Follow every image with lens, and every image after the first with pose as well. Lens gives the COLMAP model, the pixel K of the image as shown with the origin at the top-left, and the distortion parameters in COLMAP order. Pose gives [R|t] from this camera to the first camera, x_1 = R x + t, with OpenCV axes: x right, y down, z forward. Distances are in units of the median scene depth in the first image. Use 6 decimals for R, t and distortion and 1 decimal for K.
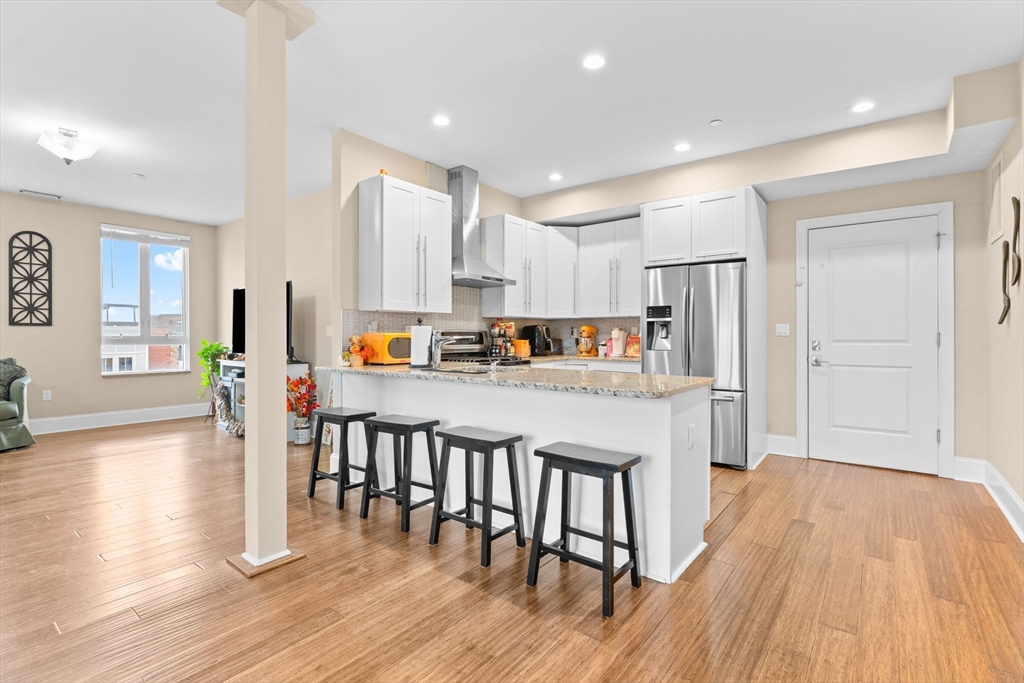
lens RADIAL K [[481.7, 0, 505.2], [0, 481.7, 342.8], [0, 0, 1]] dist [0.028944, -0.001793]
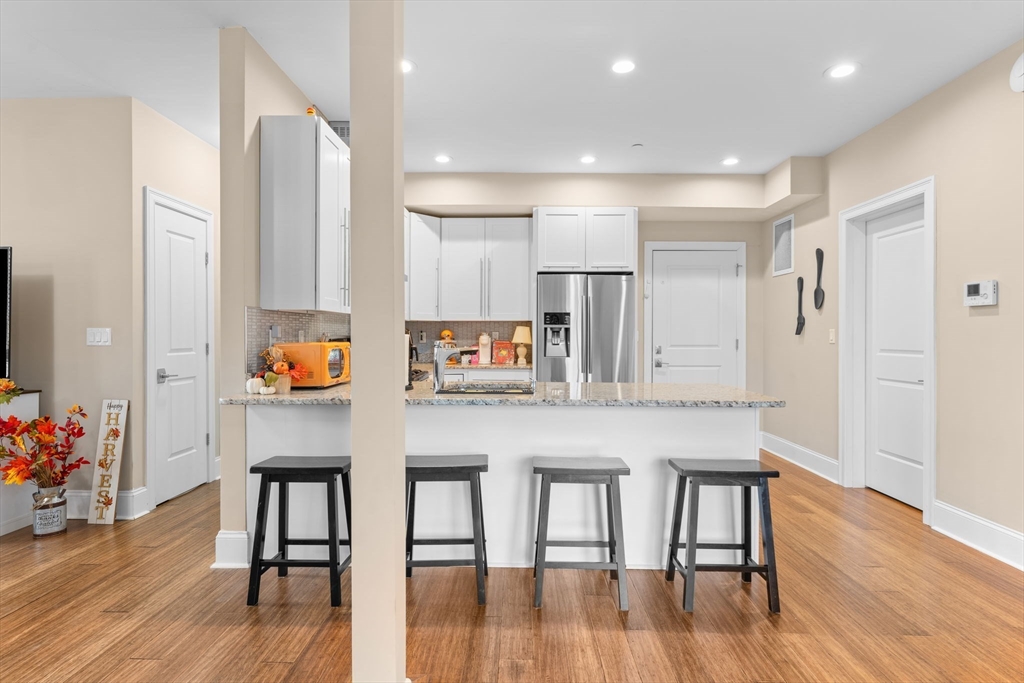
lens RADIAL K [[531.1, 0, 505.4], [0, 531.1, 355.5], [0, 0, 1]] dist [0.000962, 0.003768]
pose [[0.804078, -0.023480, 0.594060, -0.464254], [0.009666, 0.999604, 0.026425, -0.019734], [-0.594445, -0.015505, 0.803987, 0.206230]]
